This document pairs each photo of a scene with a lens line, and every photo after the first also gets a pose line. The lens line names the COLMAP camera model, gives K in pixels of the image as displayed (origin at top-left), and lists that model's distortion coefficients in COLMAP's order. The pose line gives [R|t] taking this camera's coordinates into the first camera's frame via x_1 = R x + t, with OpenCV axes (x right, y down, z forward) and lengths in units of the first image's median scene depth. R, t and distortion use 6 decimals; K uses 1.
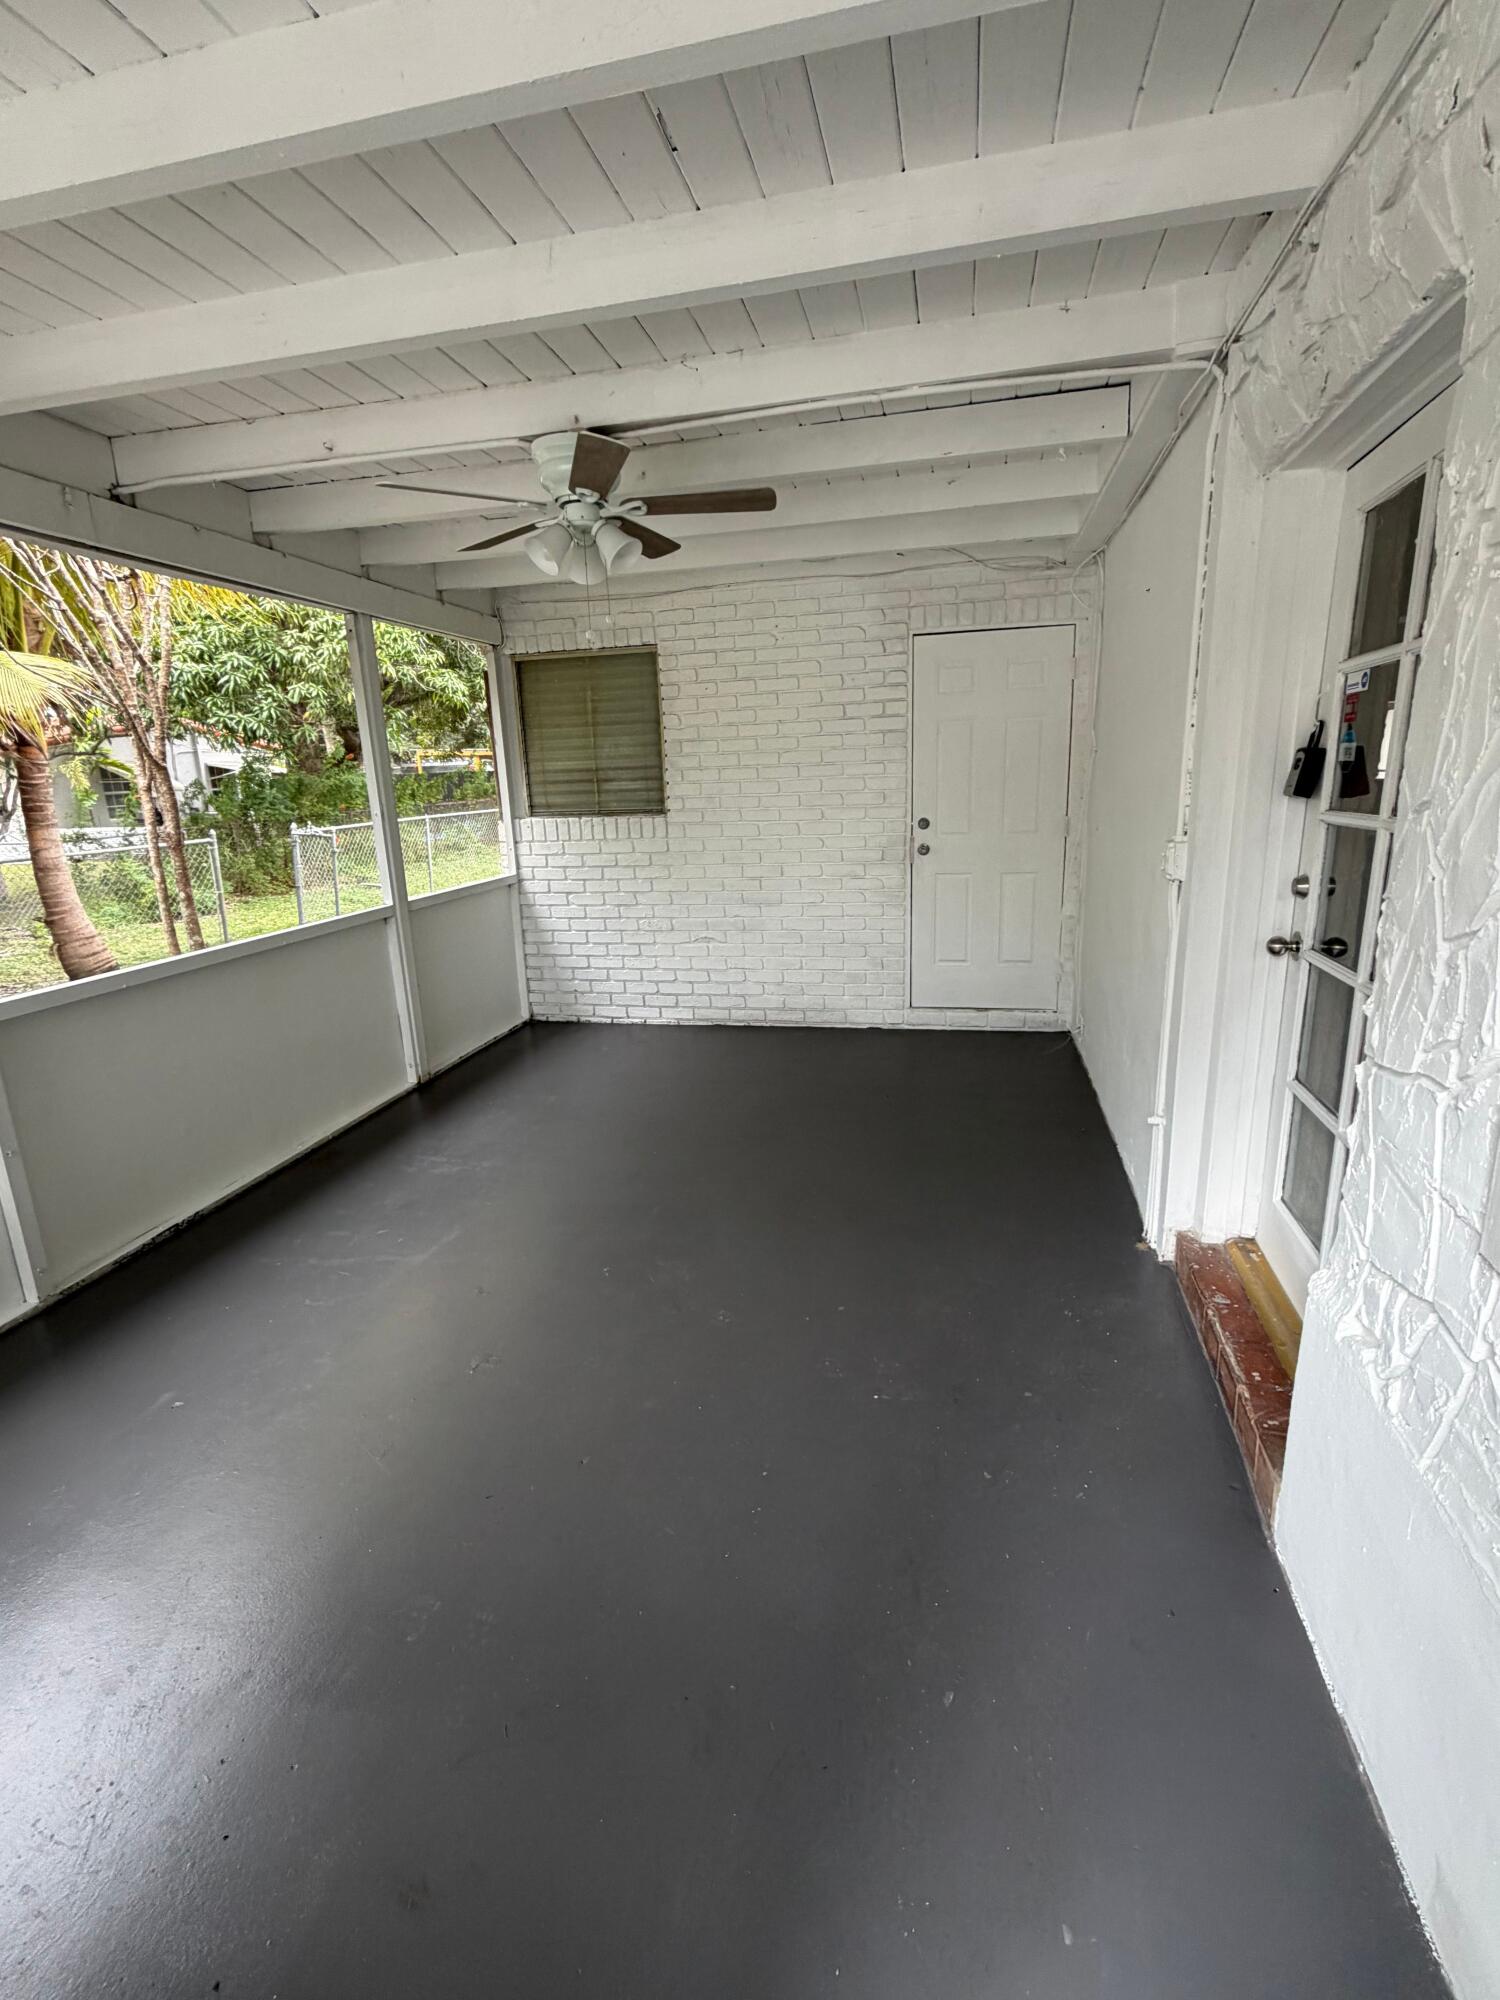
lens RADIAL K [[899.9, 0, 754.3], [0, 899.9, 995.8], [0, 0, 1]] dist [-0.001956, 0.000954]
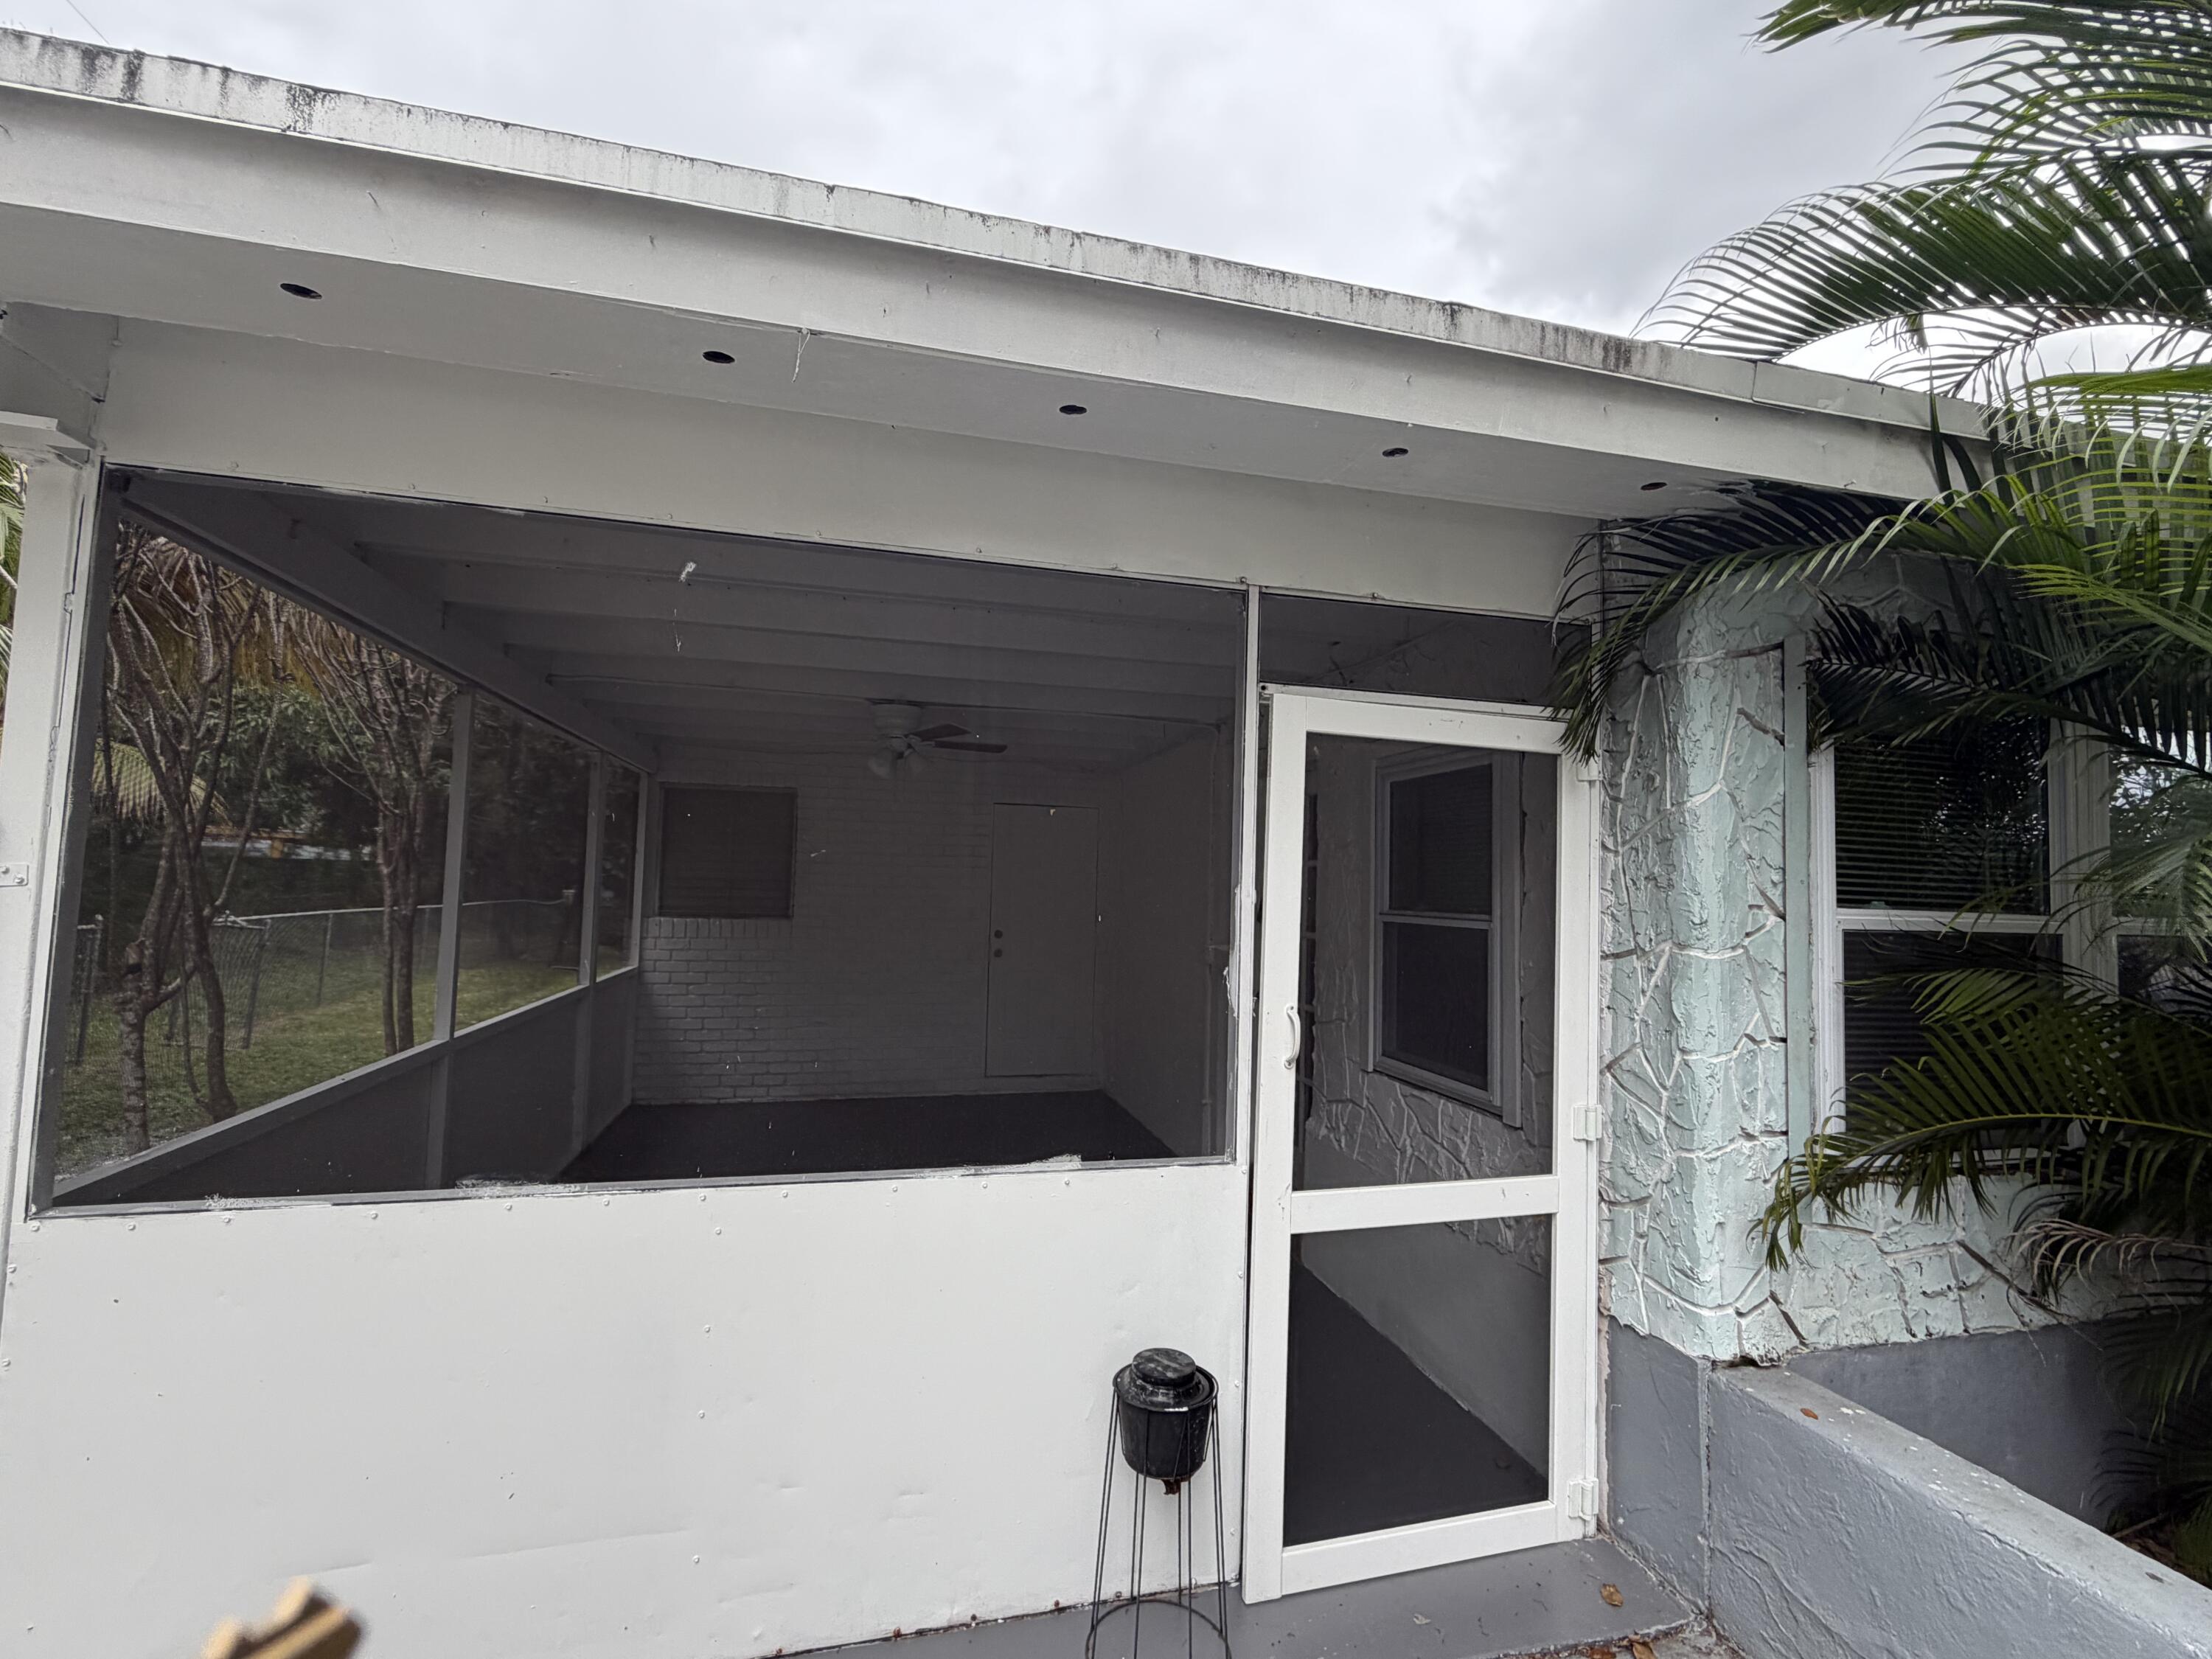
lens RADIAL K [[995.3, 0, 1099.9], [0, 995.3, 826.7], [0, 0, 1]] dist [-0.001956, 0.000954]
pose [[0.897672, 0.082907, 0.432794, -0.301910], [0.052024, 0.955334, -0.290912, 0.087367], [-0.437582, 0.283659, 0.853264, -0.346492]]
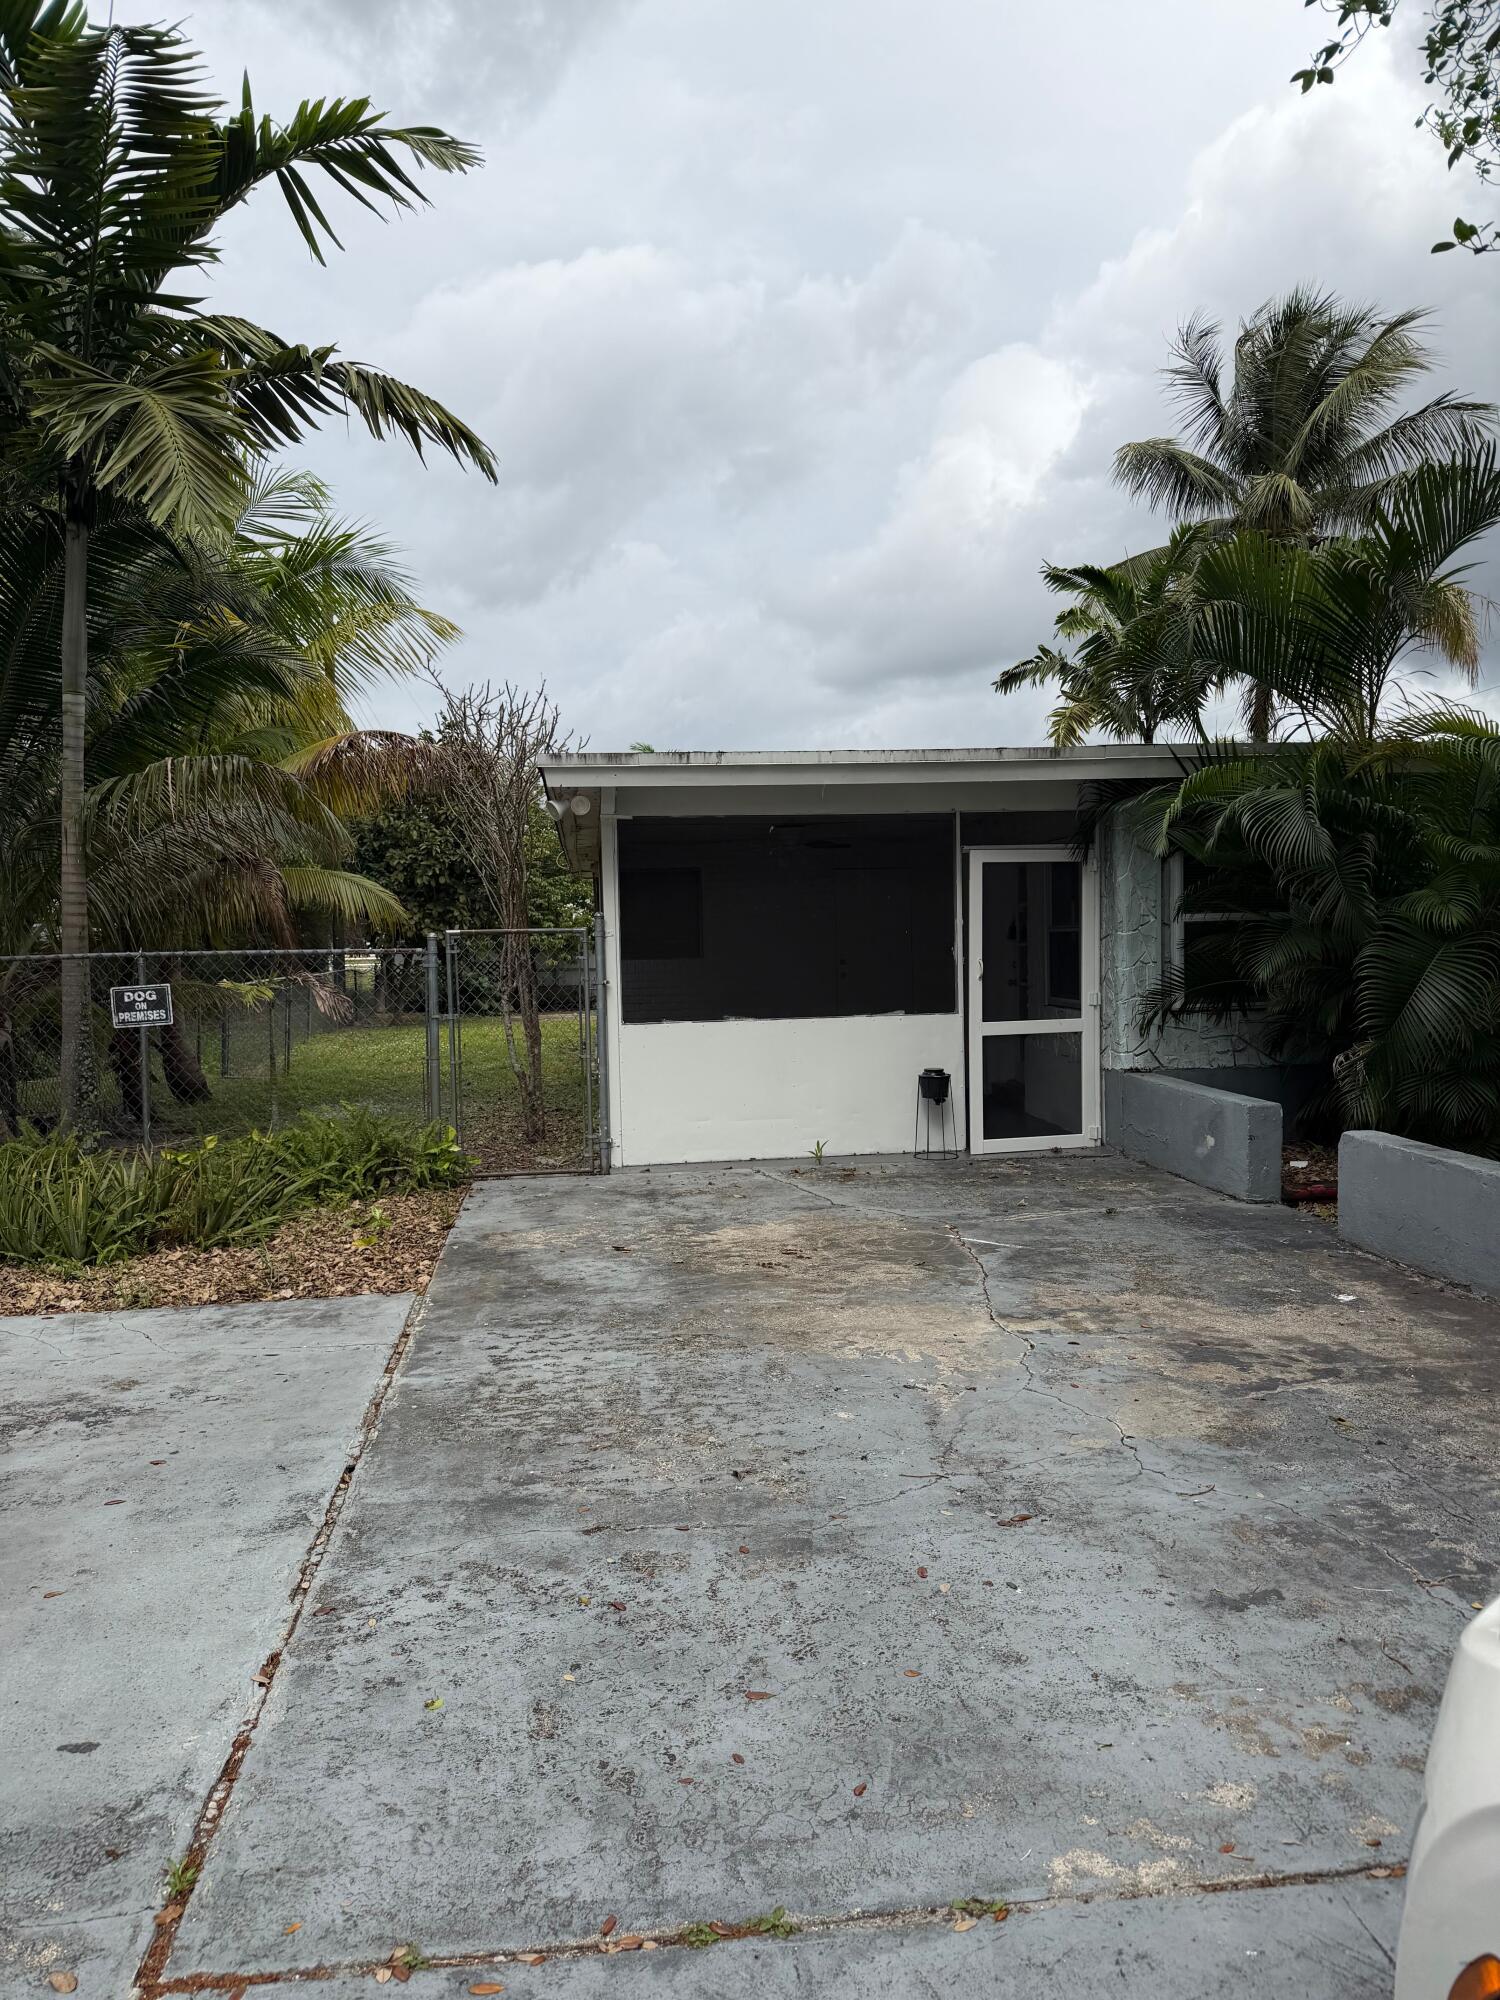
lens RADIAL K [[1397.9, 0, 737.7], [0, 1397.9, 1004.0], [0, 0, 1]] dist [0.040625, -0.051126]
pose [[0.949561, -0.008648, 0.313463, -0.858072], [0.072744, 0.978426, -0.193368, 0.407666], [-0.305028, 0.206417, 0.929704, -1.499569]]
